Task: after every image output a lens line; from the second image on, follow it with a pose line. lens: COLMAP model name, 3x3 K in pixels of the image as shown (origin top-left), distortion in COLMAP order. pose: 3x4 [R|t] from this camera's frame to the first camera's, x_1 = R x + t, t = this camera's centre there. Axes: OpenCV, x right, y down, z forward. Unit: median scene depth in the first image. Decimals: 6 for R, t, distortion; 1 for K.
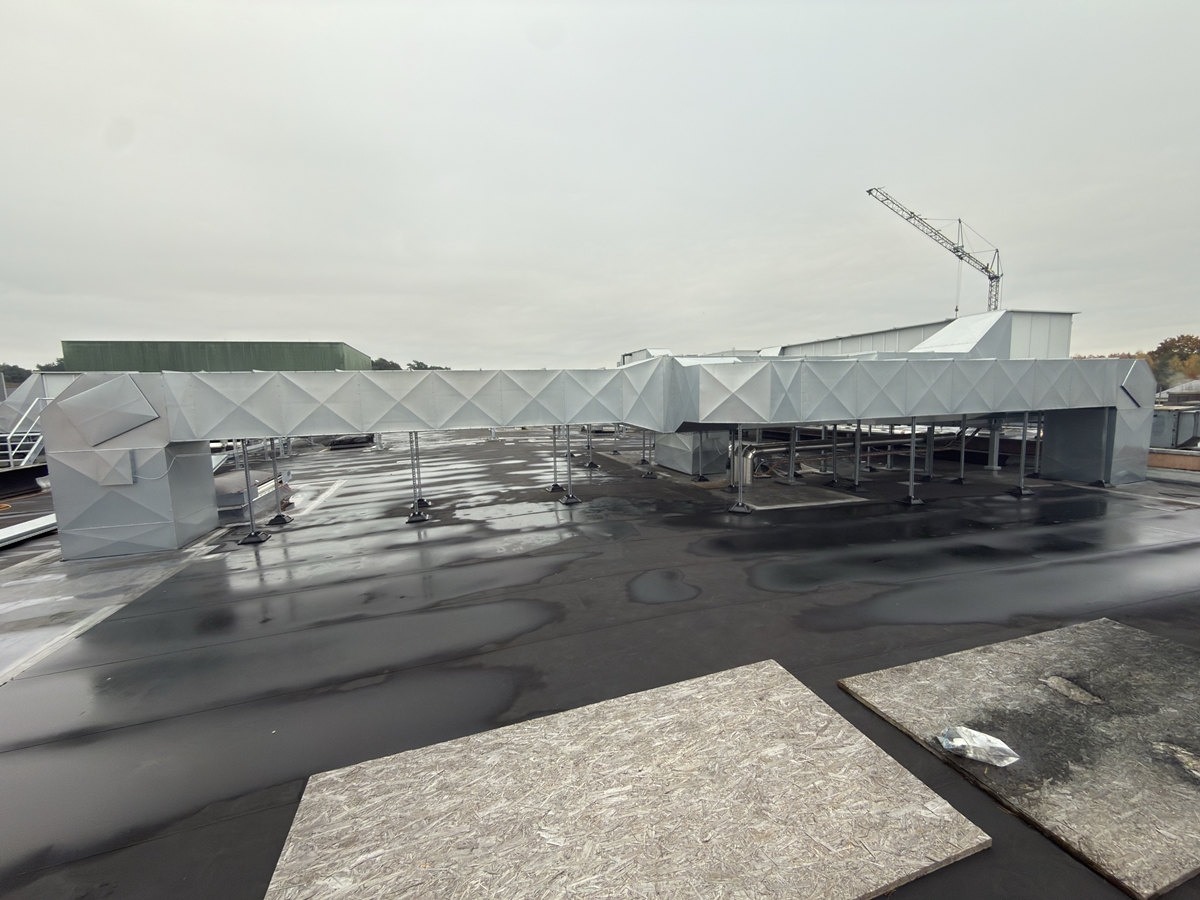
lens RADIAL K [[475.5, 0, 595.8], [0, 475.5, 447.3], [0, 0, 1]] dist [-0.001015, -0.000119]
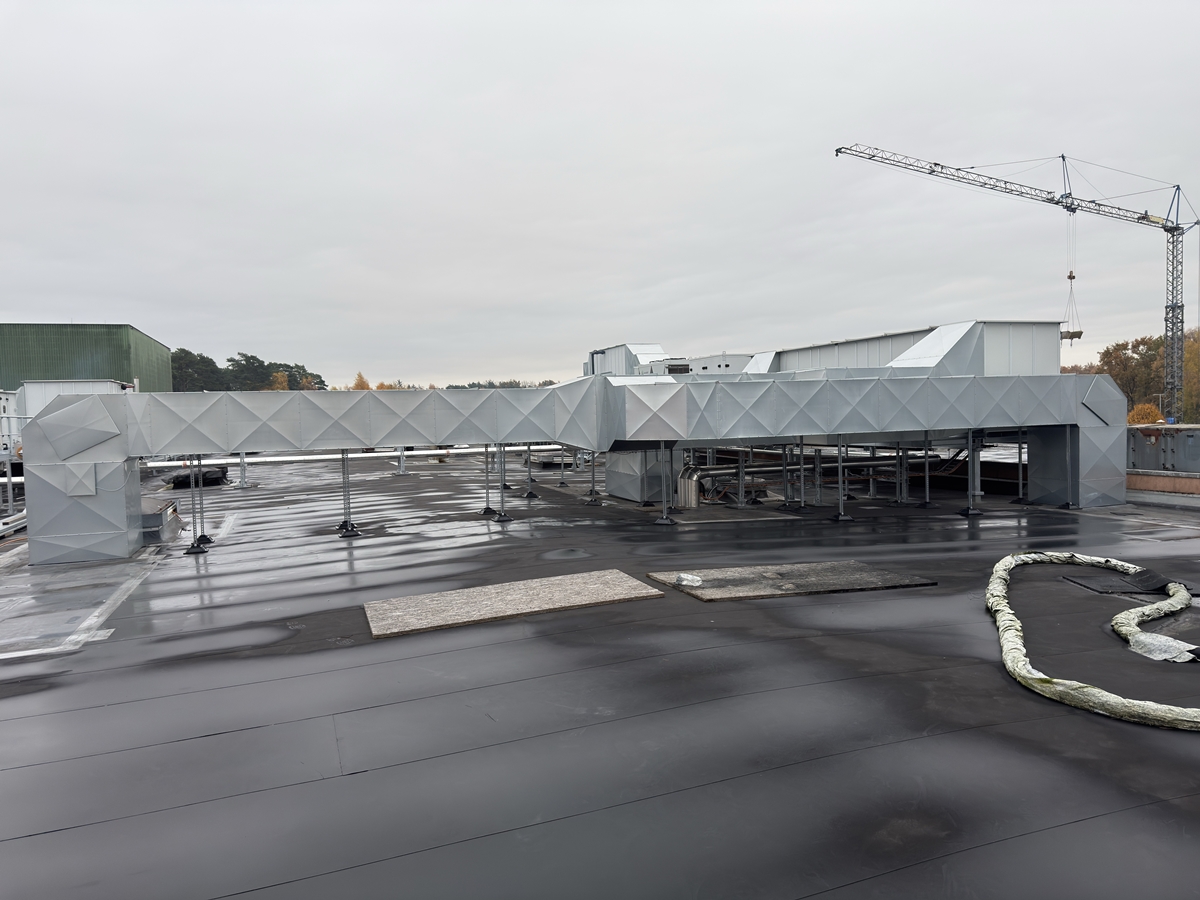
lens RADIAL K [[837.9, 0, 600.4], [0, 837.9, 454.8], [0, 0, 1]] dist [0.099909, -0.100542]
pose [[0.998852, -0.003270, 0.047794, 0.056205], [0.006098, 0.998230, -0.059153, 0.068485], [-0.047516, 0.059377, 0.997104, -0.639957]]
